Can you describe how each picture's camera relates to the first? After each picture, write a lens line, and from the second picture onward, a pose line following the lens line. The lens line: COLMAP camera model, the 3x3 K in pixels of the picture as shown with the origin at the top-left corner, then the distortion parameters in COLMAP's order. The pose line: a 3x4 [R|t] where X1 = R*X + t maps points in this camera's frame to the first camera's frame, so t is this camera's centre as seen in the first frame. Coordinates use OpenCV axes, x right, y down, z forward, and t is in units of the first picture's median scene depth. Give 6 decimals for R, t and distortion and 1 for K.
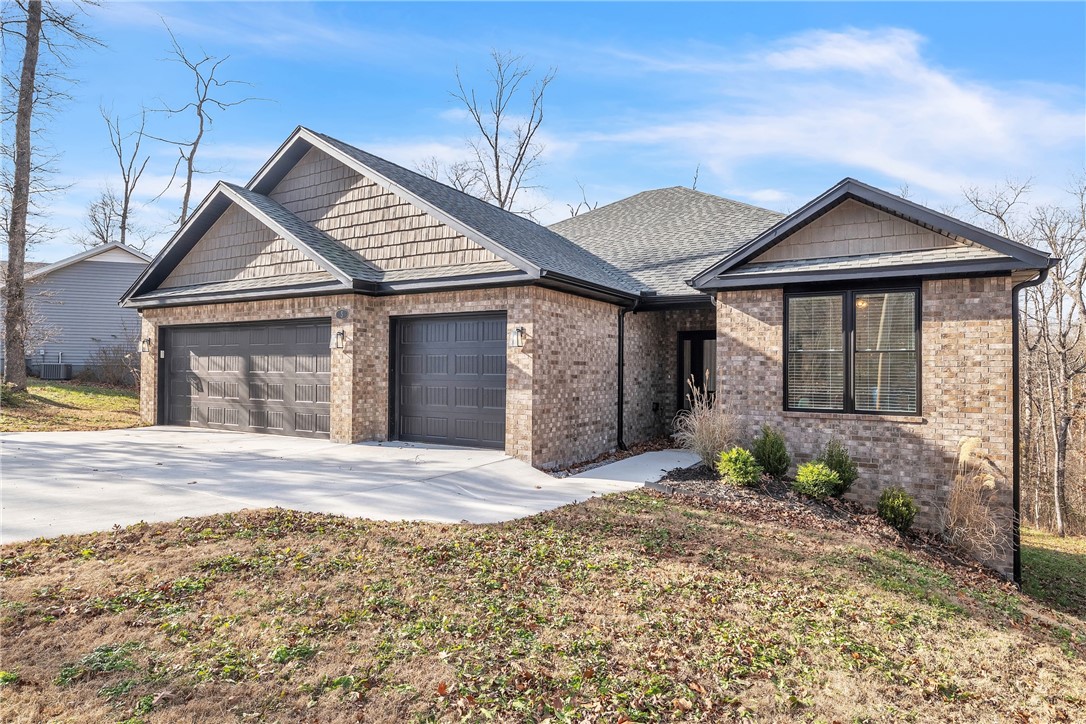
lens RADIAL K [[599.4, 0, 543.0], [0, 599.4, 362.0], [0, 0, 1]] dist [0.001482, 0.000303]
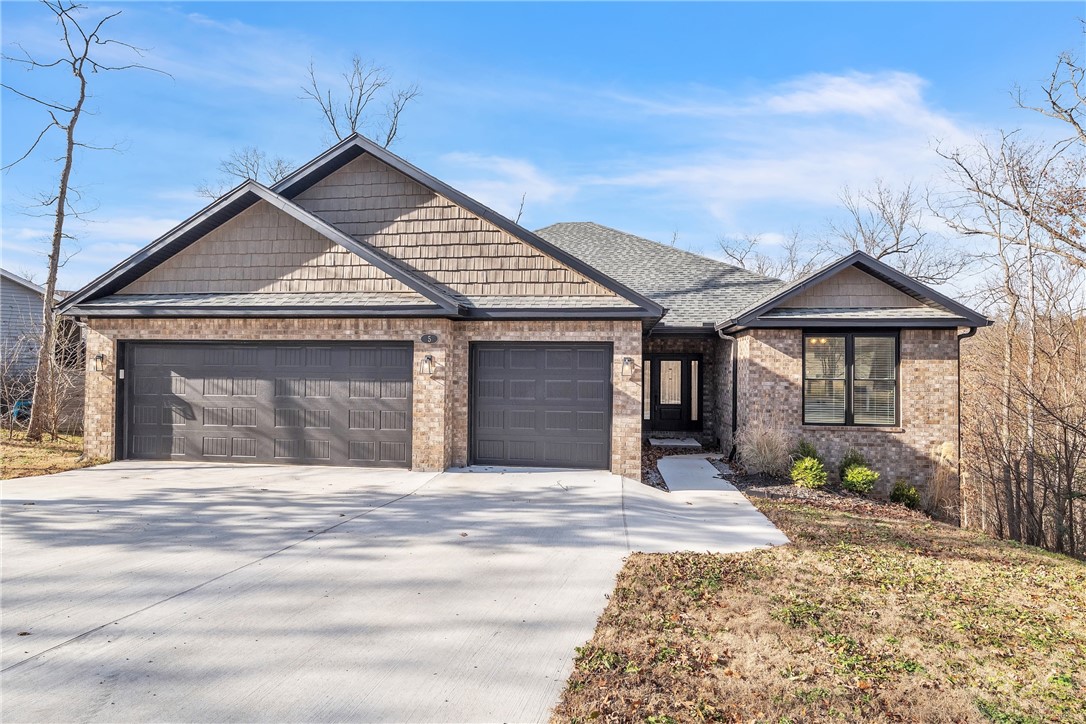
lens RADIAL K [[555.0, 0, 544.1], [0, 555.0, 359.4], [0, 0, 1]] dist [0.002656, -0.001363]
pose [[0.924599, 0.009819, 0.380816, -0.509605], [-0.007644, 0.999945, -0.007224, -0.041530], [-0.380866, 0.003769, 0.924623, 0.100931]]
